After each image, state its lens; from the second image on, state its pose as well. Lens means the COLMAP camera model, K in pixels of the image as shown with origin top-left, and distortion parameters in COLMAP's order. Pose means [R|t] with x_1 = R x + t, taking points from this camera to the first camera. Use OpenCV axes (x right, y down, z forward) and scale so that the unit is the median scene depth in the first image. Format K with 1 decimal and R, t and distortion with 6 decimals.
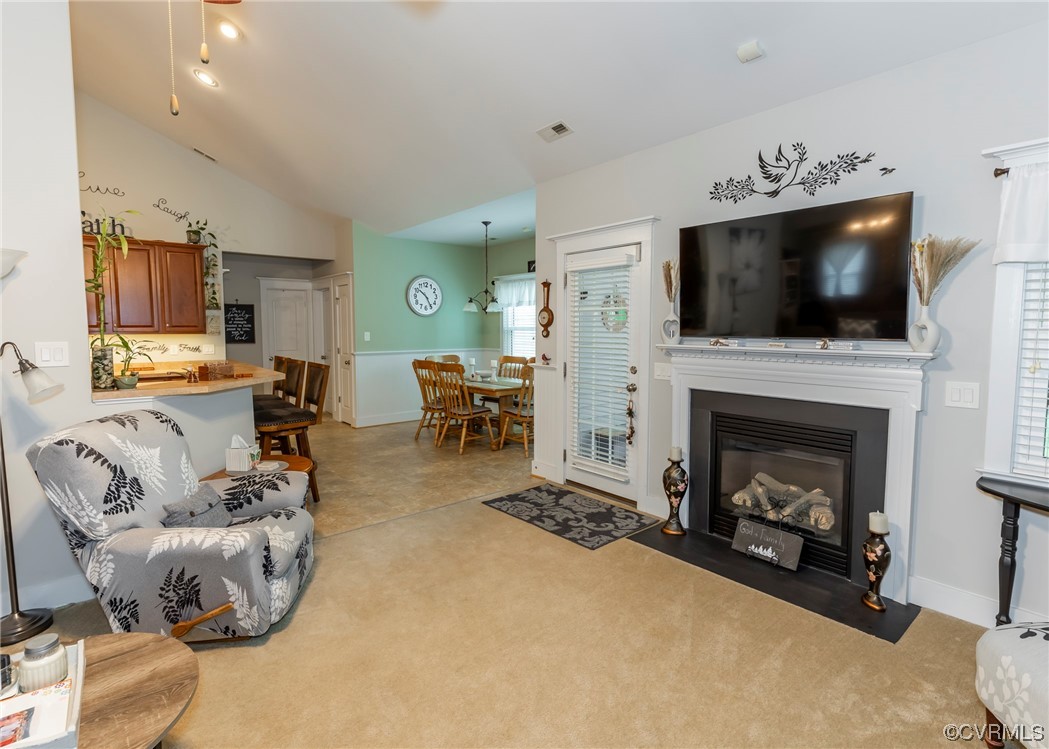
lens RADIAL K [[516.3, 0, 523.0], [0, 516.3, 365.5], [0, 0, 1]] dist [0.010700, -0.001565]
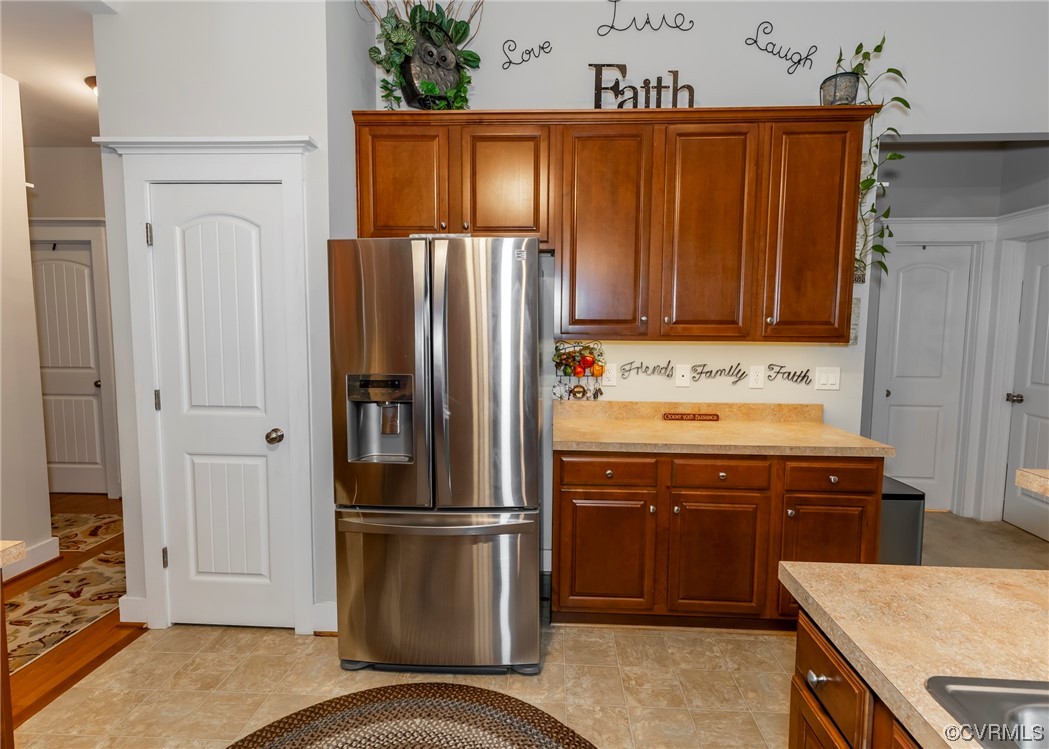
lens RADIAL K [[492.9, 0, 529.2], [0, 492.9, 360.4], [0, 0, 1]] dist [-0.001095, -0.000343]
pose [[0.735823, 0.057402, -0.674737, -0.545552], [-0.056831, 0.998120, 0.022937, -0.043688], [0.674785, 0.021469, 0.737702, 0.575529]]
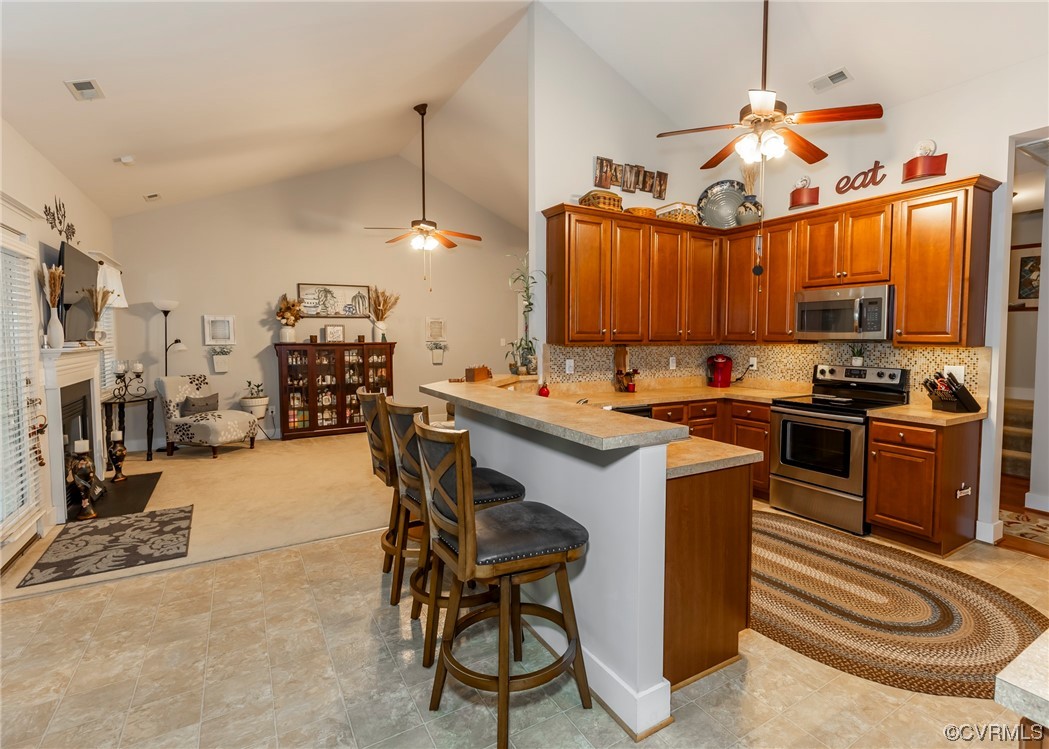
lens RADIAL K [[524.2, 0, 568.4], [0, 524.2, 365.0], [0, 0, 1]] dist [0.001360, 0.001195]
pose [[-0.992455, -0.010465, 0.122160, -0.495040], [0.005445, 0.991606, 0.129183, -0.079982], [-0.122486, 0.128873, -0.984067, 1.108674]]
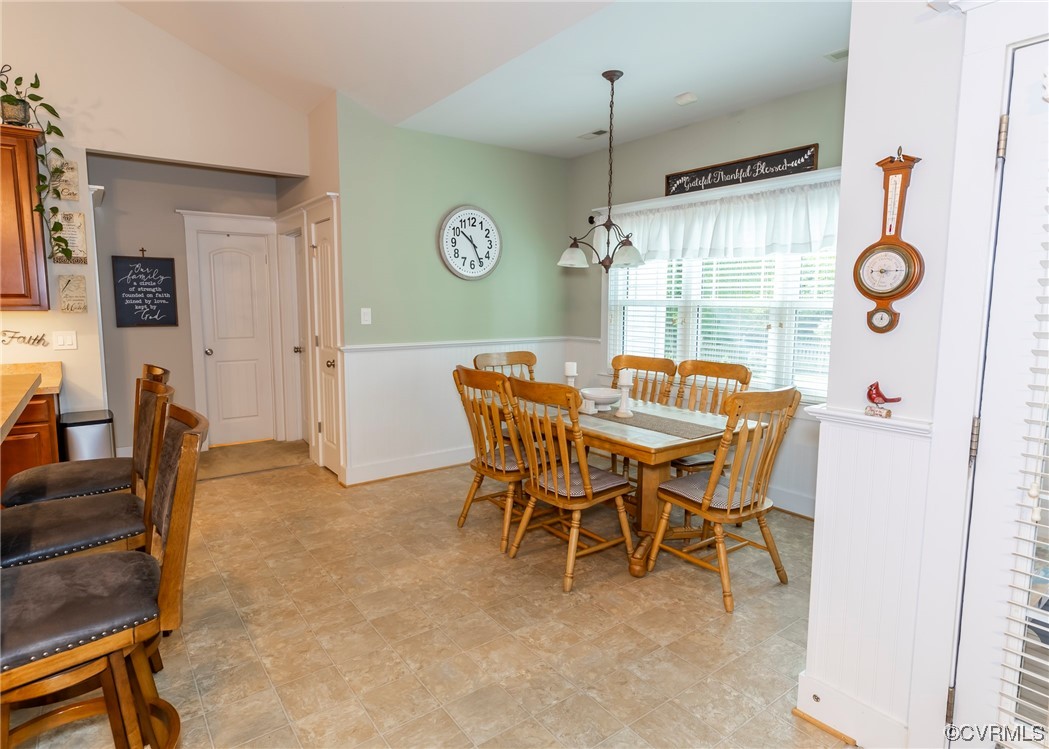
lens RADIAL K [[584.7, 0, 525.2], [0, 584.7, 367.8], [0, 0, 1]] dist [-0.002045, 0.000626]
pose [[0.998503, 0.011020, -0.053569, -0.120230], [-0.008805, 0.999104, 0.041407, -0.034018], [0.053977, -0.040873, 0.997705, 0.465795]]
